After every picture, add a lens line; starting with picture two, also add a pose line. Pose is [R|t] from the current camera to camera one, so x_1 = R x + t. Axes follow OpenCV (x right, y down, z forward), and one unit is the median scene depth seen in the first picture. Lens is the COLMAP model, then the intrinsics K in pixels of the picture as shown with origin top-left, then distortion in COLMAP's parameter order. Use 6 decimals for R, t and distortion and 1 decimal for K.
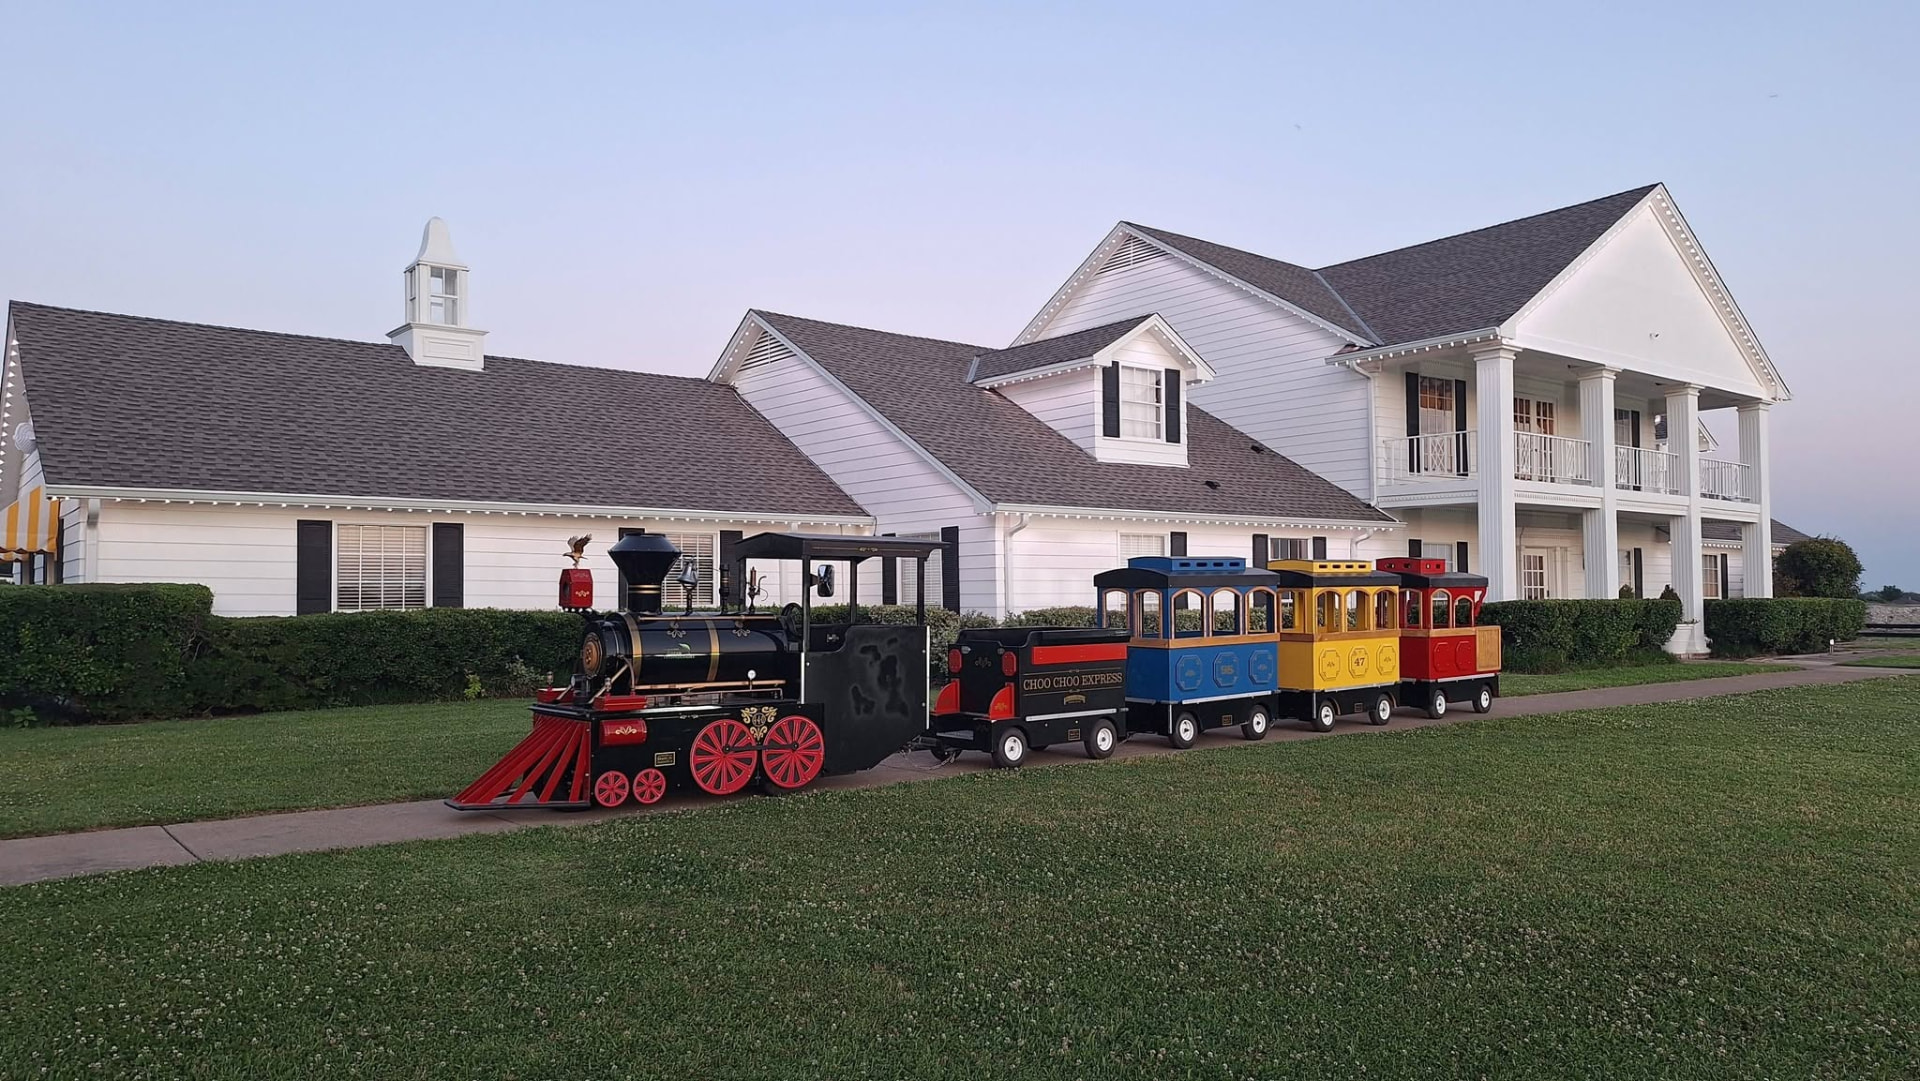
lens RADIAL K [[1521.8, 0, 989.1], [0, 1521.8, 541.2], [0, 0, 1]] dist [0.086676, -0.180815]
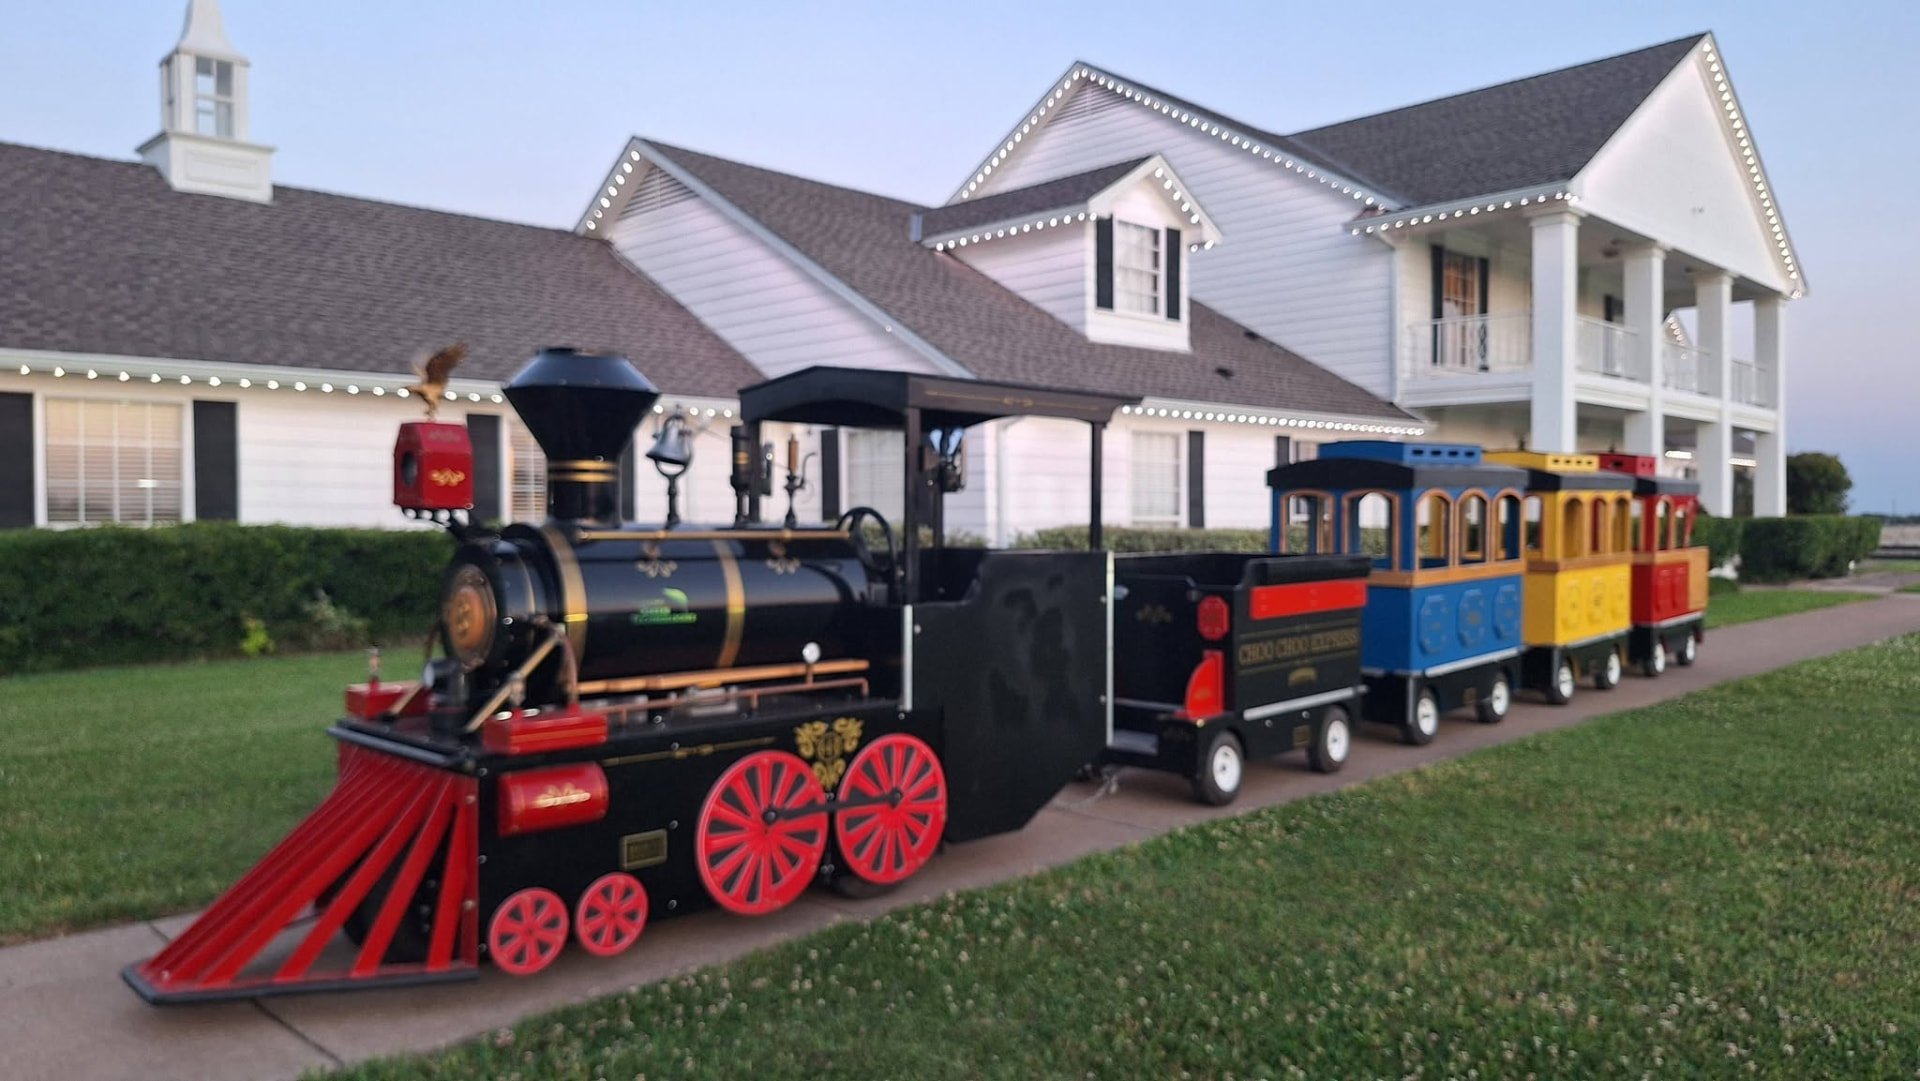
lens RADIAL K [[1521.8, 0, 989.1], [0, 1521.8, 541.2], [0, 0, 1]] dist [0.086676, -0.180815]
pose [[0.994408, 0.000593, 0.105606, -0.097923], [-0.005987, 0.998693, 0.050761, 0.018032], [-0.105438, -0.051110, 0.993112, 0.337934]]
